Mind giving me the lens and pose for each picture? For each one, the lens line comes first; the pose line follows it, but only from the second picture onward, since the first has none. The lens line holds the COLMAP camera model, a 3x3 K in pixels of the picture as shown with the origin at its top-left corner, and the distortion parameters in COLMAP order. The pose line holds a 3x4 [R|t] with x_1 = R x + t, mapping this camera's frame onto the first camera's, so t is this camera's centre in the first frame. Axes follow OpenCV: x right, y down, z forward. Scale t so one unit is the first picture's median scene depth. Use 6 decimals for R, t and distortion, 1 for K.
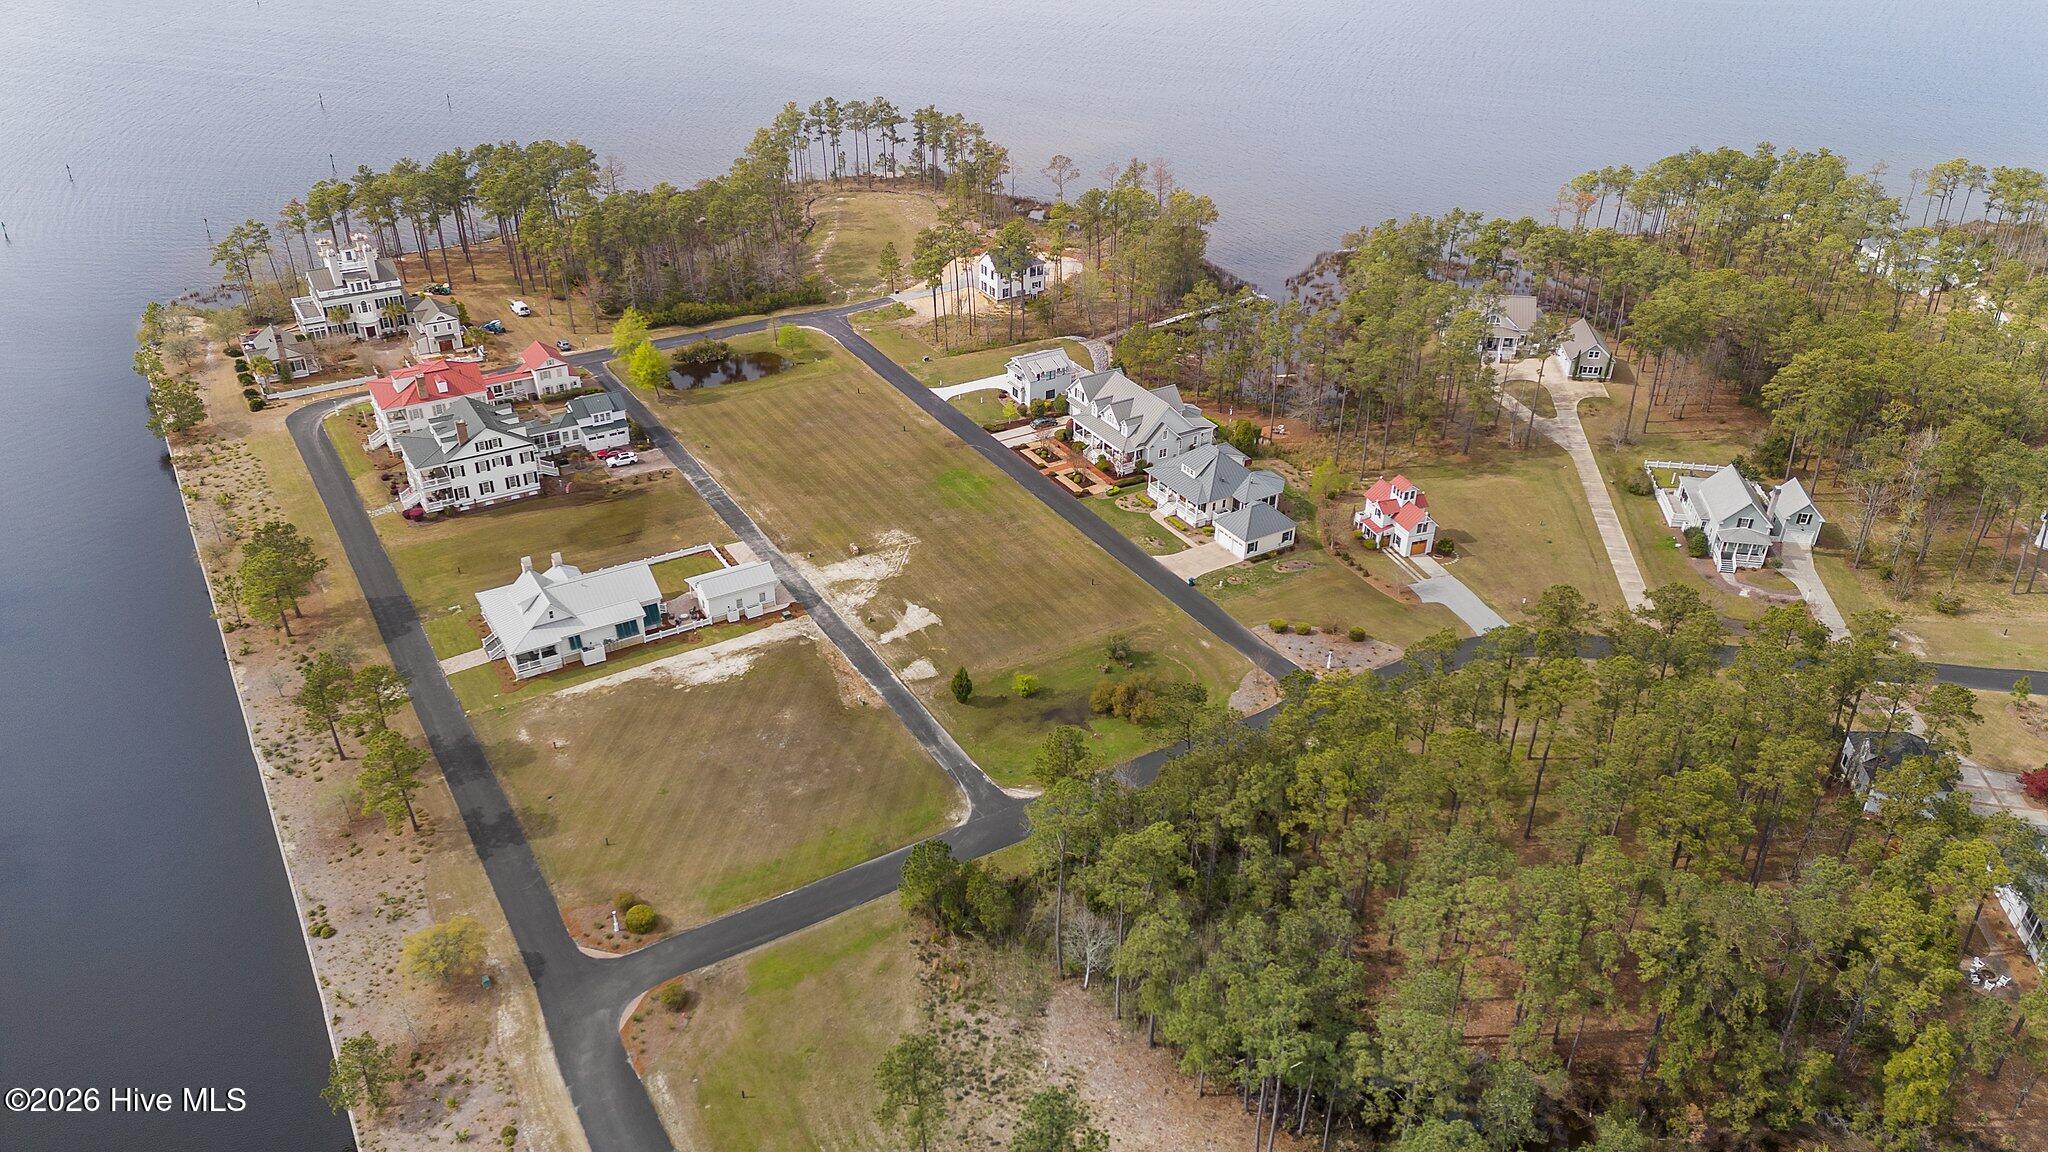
lens RADIAL K [[1492.0, 0, 1023.3], [0, 1492.0, 572.5], [0, 0, 1]] dist [0.114627, -0.144598]
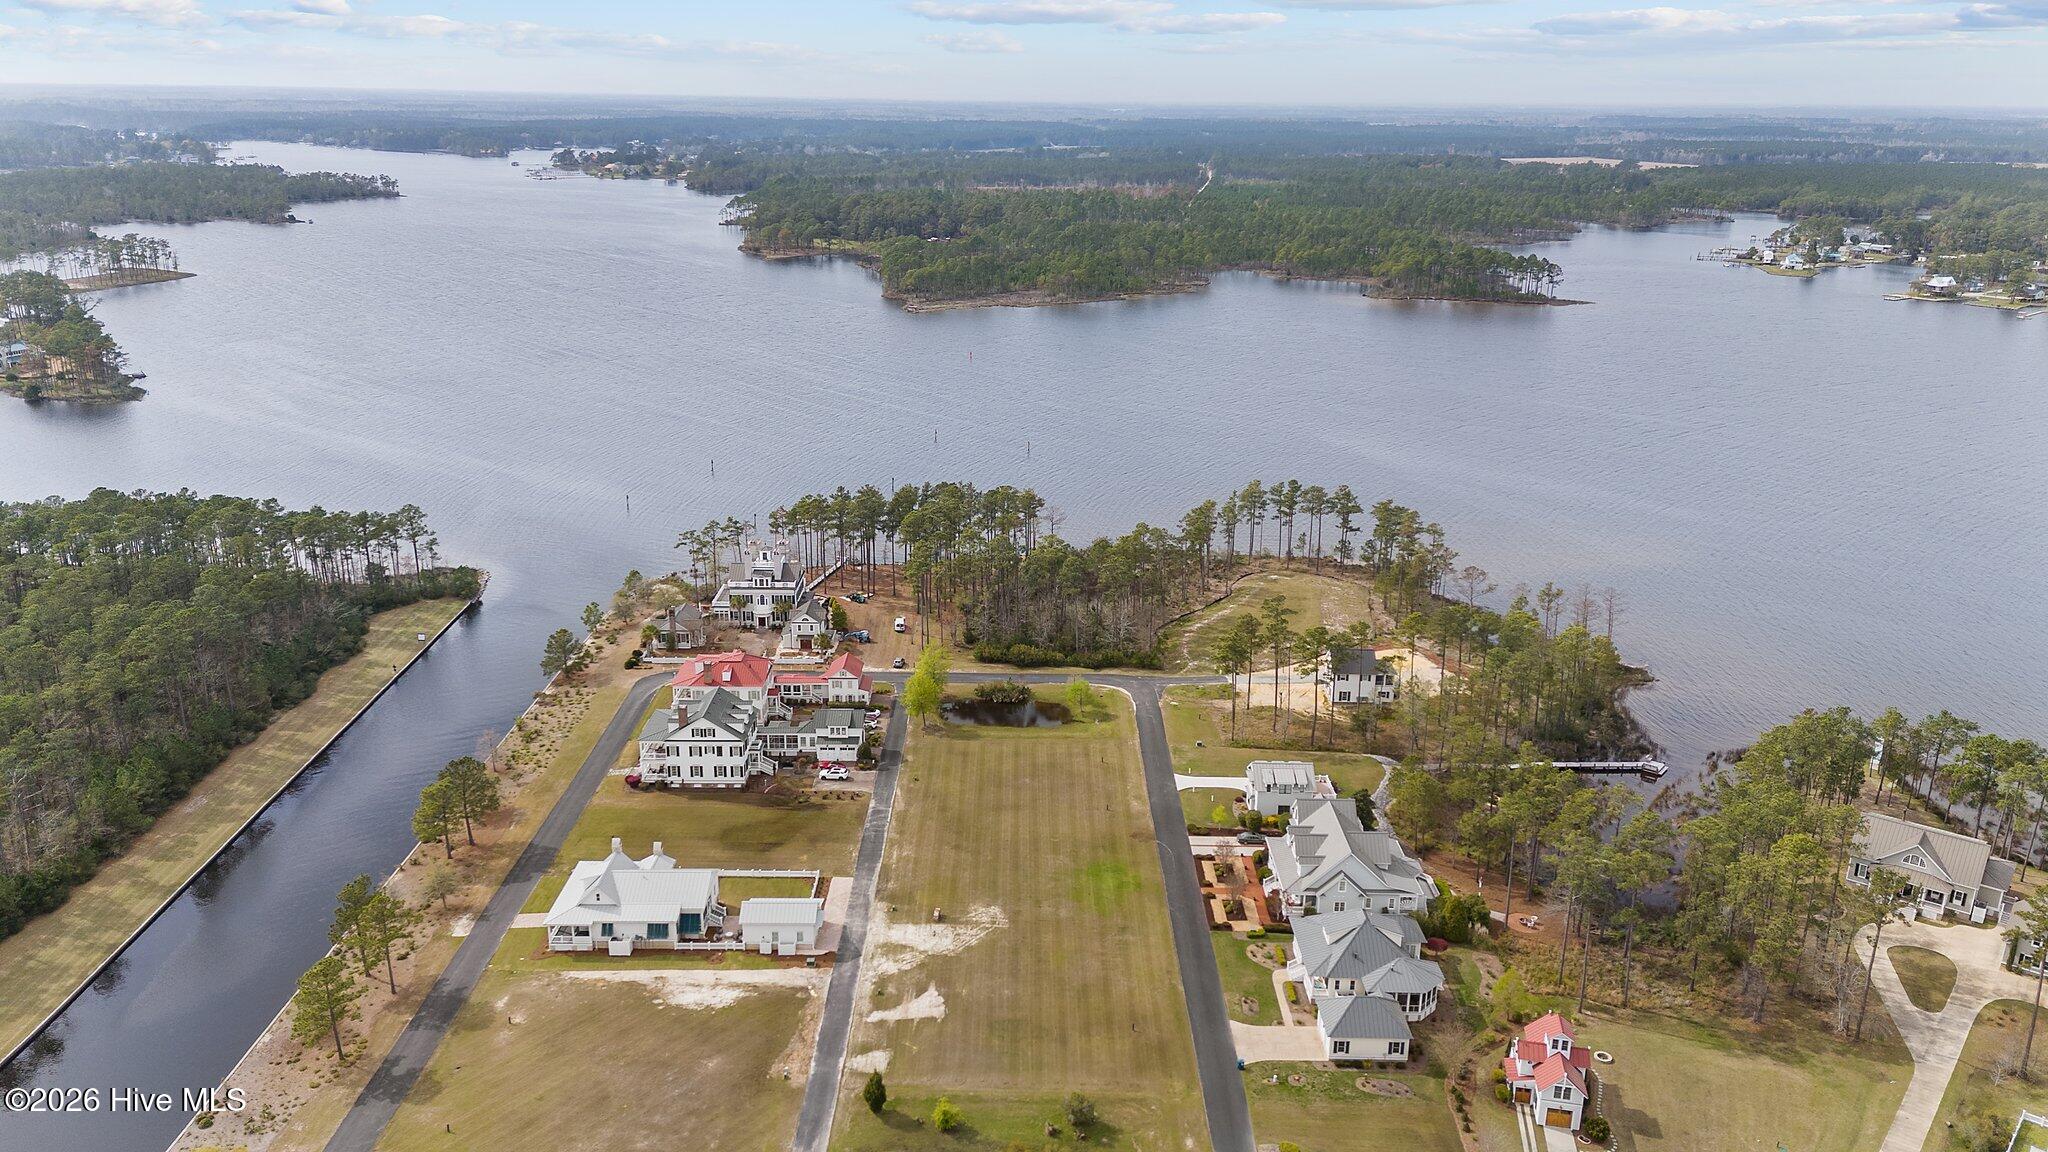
lens RADIAL K [[1489.7, 0, 1023.7], [0, 1489.7, 560.7], [0, 0, 1]] dist [0.113025, -0.137700]
pose [[0.854768, 0.149990, -0.496864, 0.356660], [-0.264667, 0.949470, -0.168694, -0.079868], [0.446456, 0.275697, 0.851275, 0.147093]]
